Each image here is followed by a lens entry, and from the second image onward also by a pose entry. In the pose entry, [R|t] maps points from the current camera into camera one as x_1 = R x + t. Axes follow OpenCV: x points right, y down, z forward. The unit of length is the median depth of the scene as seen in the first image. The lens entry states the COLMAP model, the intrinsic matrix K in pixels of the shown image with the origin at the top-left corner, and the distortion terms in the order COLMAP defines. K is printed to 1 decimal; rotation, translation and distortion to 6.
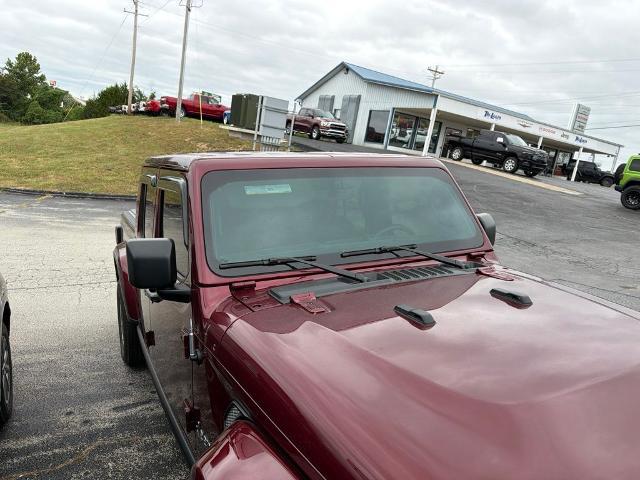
lens RADIAL K [[449.0, 0, 317.9], [0, 449.0, 240.8], [0, 0, 1]] dist [0.047363, -0.058389]
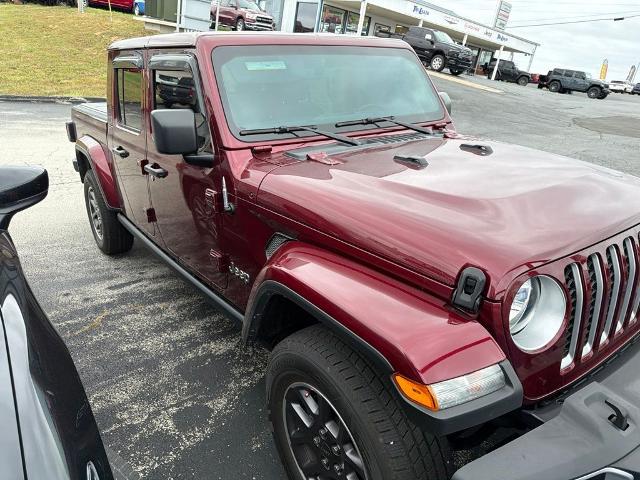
lens RADIAL K [[449.0, 0, 316.7], [0, 449.0, 238.3], [0, 0, 1]] dist [0.047363, -0.058389]
pose [[0.987072, -0.058720, 0.149135, -0.076180], [0.028301, 0.979706, 0.198431, 0.035041], [-0.157760, -0.191645, 0.968702, -0.074753]]
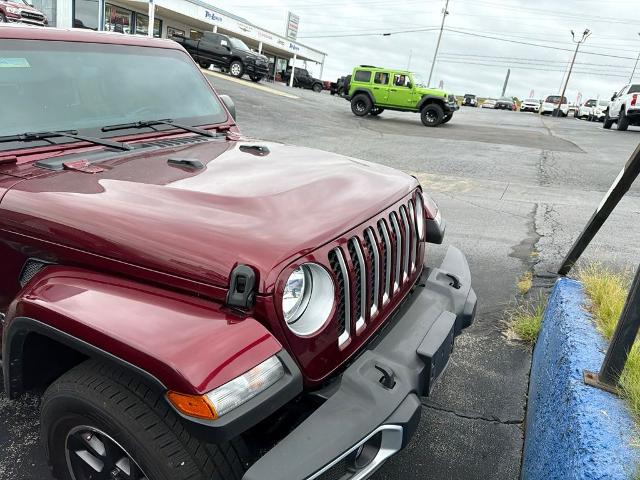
lens RADIAL K [[449.0, 0, 322.4], [0, 449.0, 244.5], [0, 0, 1]] dist [0.047363, -0.058389]
pose [[0.839976, -0.182021, 0.511184, -0.042239], [0.077413, 0.972621, 0.219123, 0.040705], [-0.537073, -0.144486, 0.831069, -0.077777]]
